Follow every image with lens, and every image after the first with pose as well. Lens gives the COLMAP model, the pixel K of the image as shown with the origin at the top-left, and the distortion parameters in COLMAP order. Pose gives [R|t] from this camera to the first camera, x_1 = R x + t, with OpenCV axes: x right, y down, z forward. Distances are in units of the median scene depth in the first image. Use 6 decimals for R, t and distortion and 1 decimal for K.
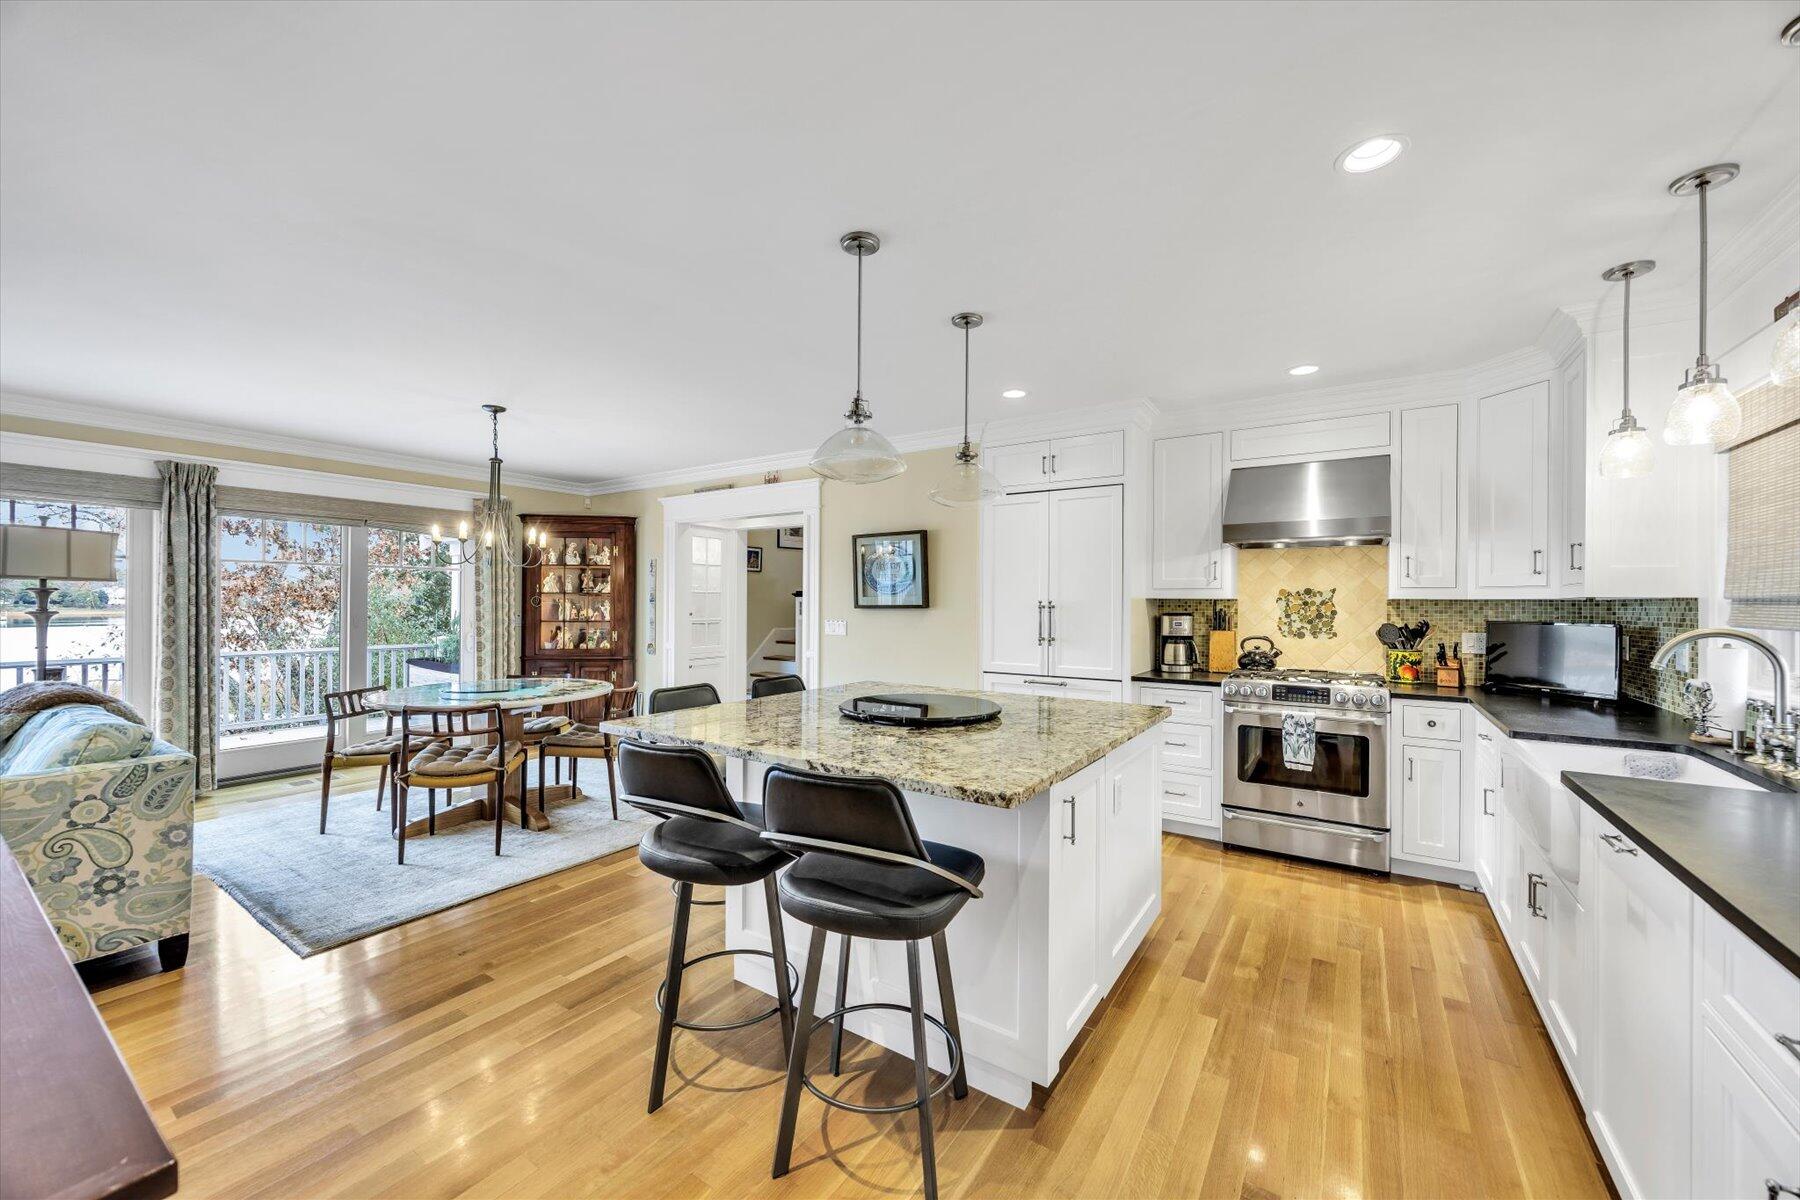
lens RADIAL K [[677.5, 0, 902.1], [0, 677.5, 595.1], [0, 0, 1]] dist [0.002741, 0.000176]
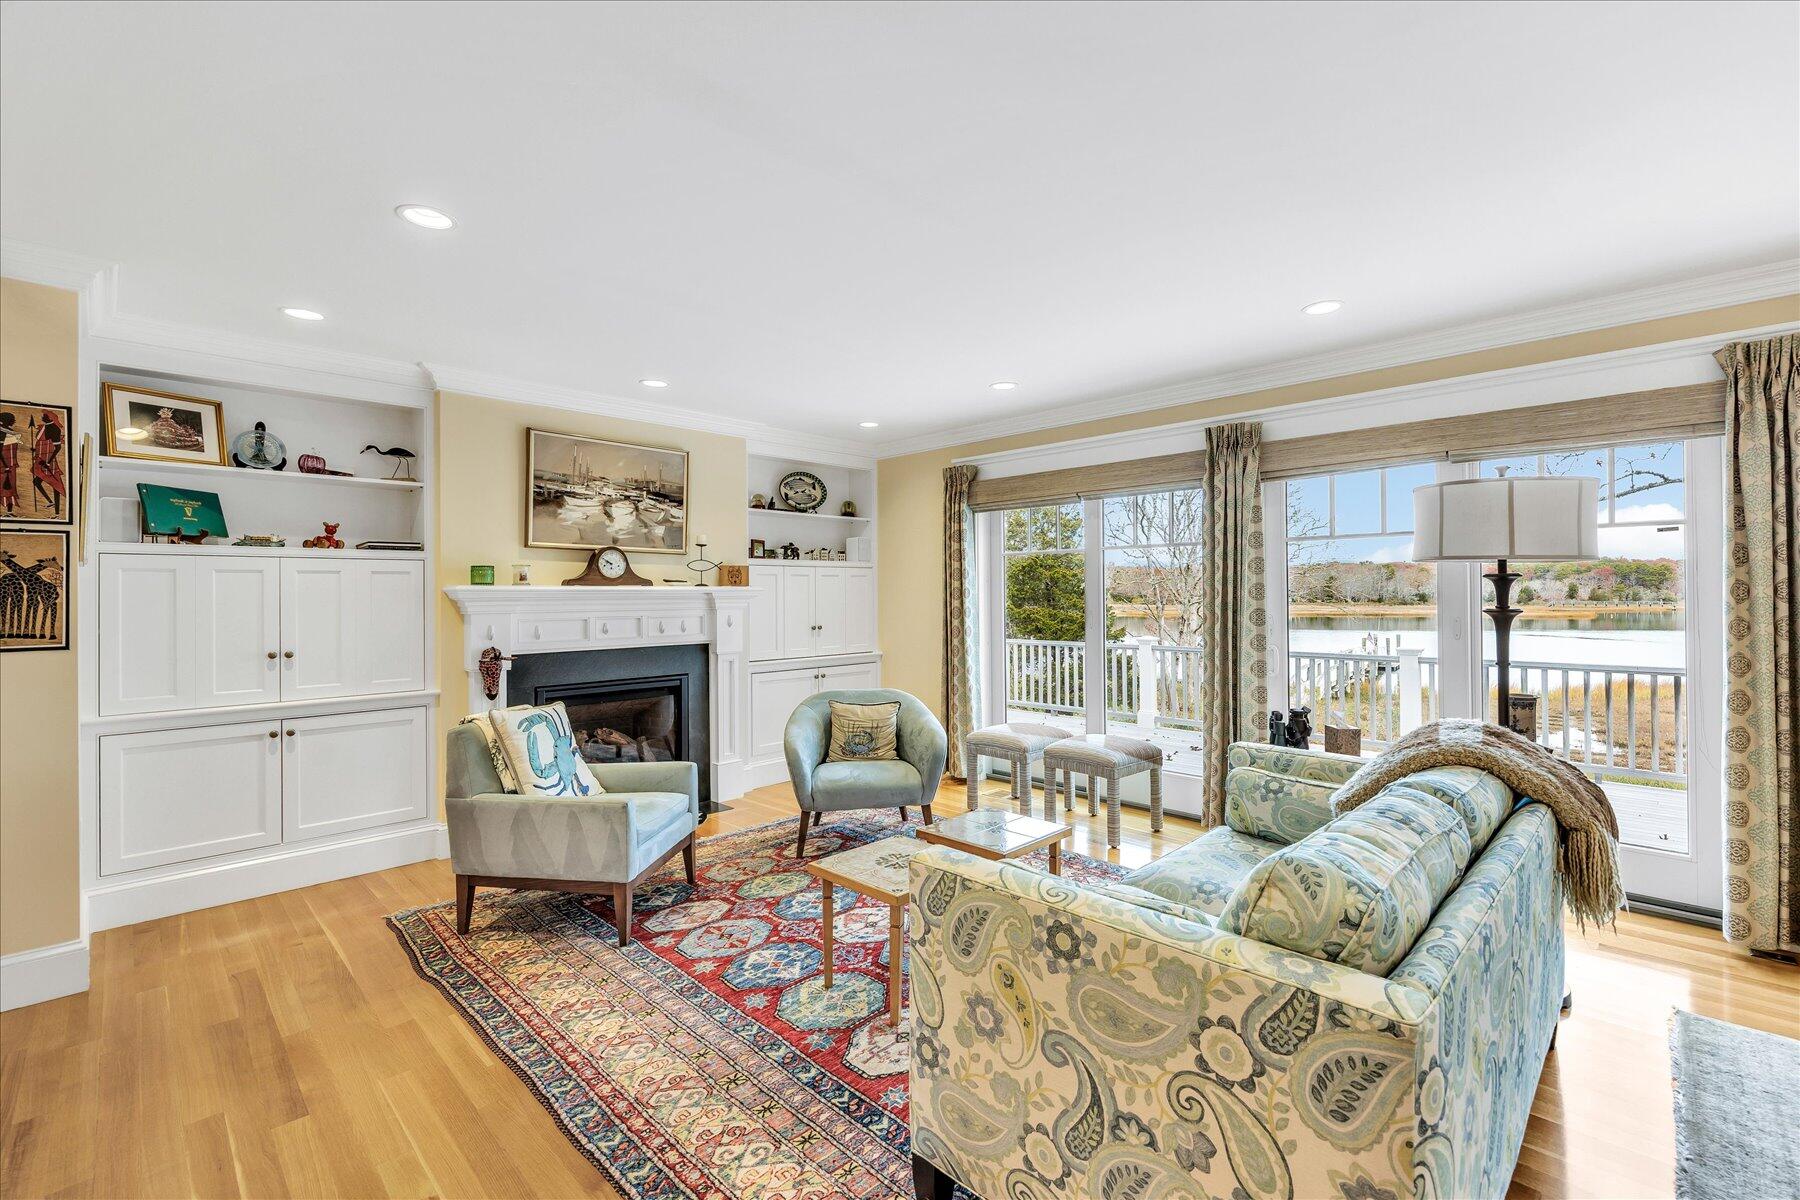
lens RADIAL K [[783.7, 0, 905.8], [0, 783.7, 588.1], [0, 0, 1]] dist [-0.002982, -0.000214]
pose [[-0.187293, -0.007279, -0.982277, -0.315660], [0.013037, 0.999866, -0.009895, 0.002893], [0.982218, -0.014659, -0.187173, 0.446123]]
